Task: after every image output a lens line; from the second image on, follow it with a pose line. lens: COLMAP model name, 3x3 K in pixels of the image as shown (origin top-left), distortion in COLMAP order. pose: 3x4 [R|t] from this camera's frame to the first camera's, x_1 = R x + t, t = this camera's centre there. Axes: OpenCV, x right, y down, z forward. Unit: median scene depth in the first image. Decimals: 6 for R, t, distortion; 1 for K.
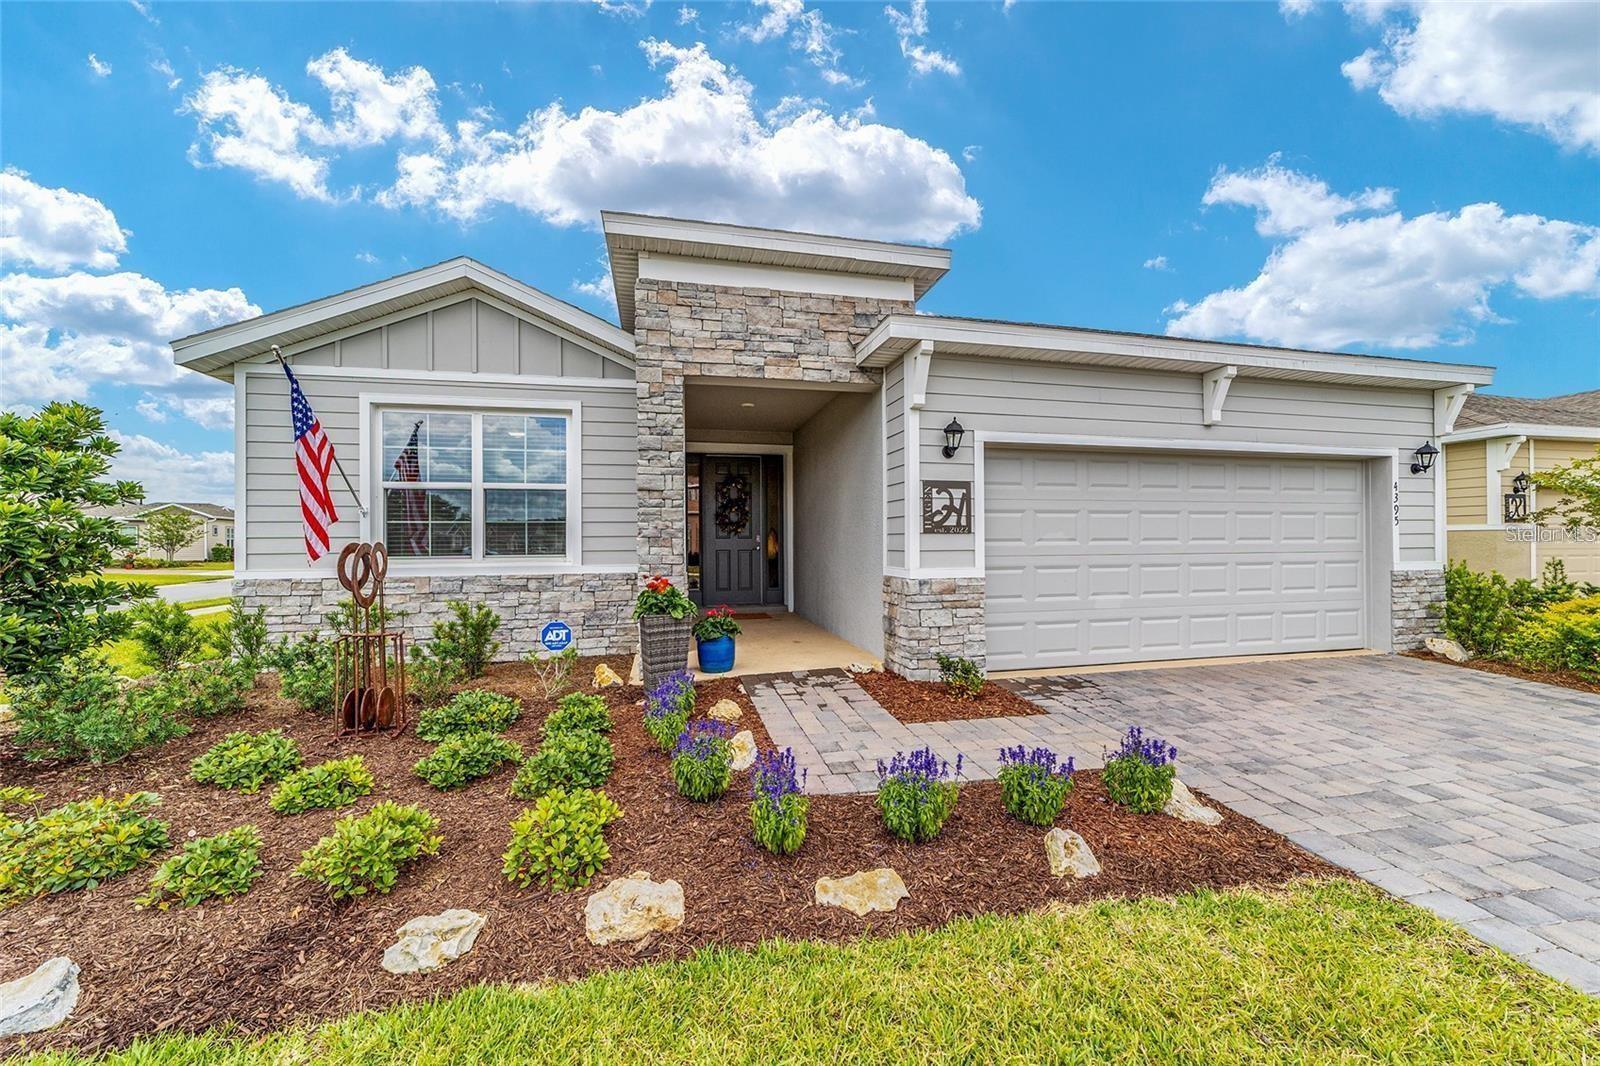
lens RADIAL K [[609.0, 0, 805.3], [0, 609.0, 538.3], [0, 0, 1]] dist [0.000832, 0.000187]
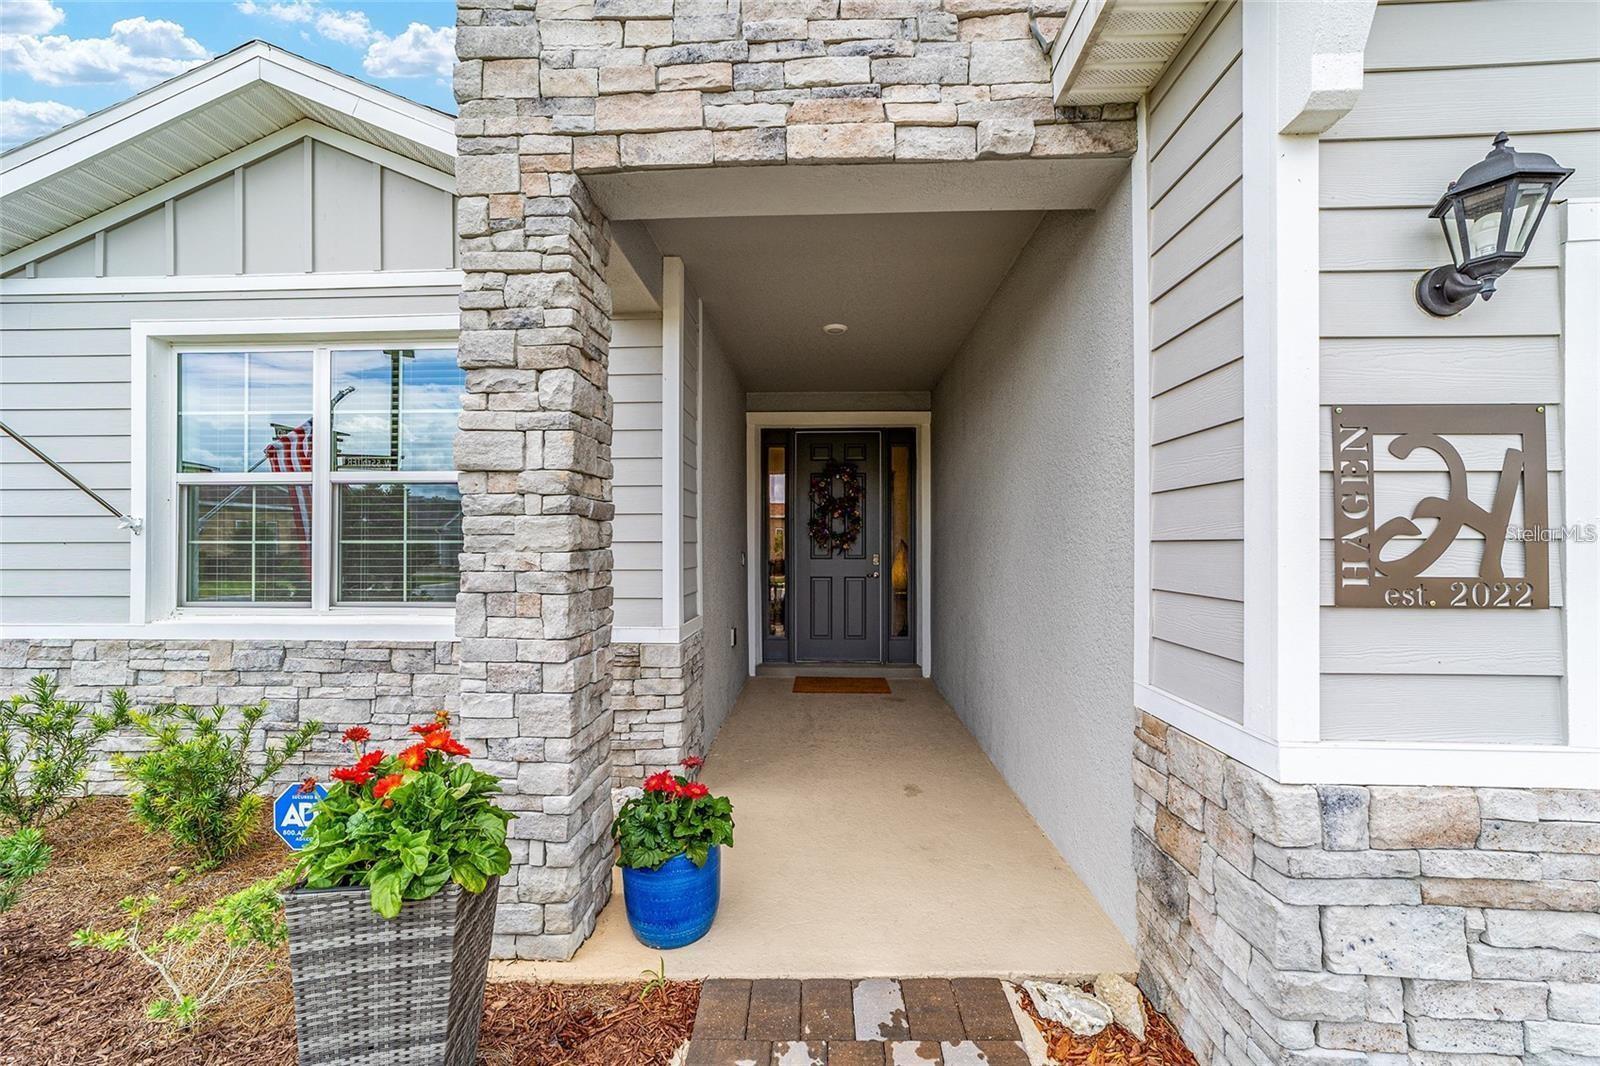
lens RADIAL K [[609.0, 0, 805.3], [0, 609.0, 538.3], [0, 0, 1]] dist [0.000832, 0.000187]
pose [[0.963130, 0.003618, -0.269011, 0.042642], [-0.004867, 0.999980, -0.003973, -0.033710], [0.268991, 0.005136, 0.963129, 0.645560]]
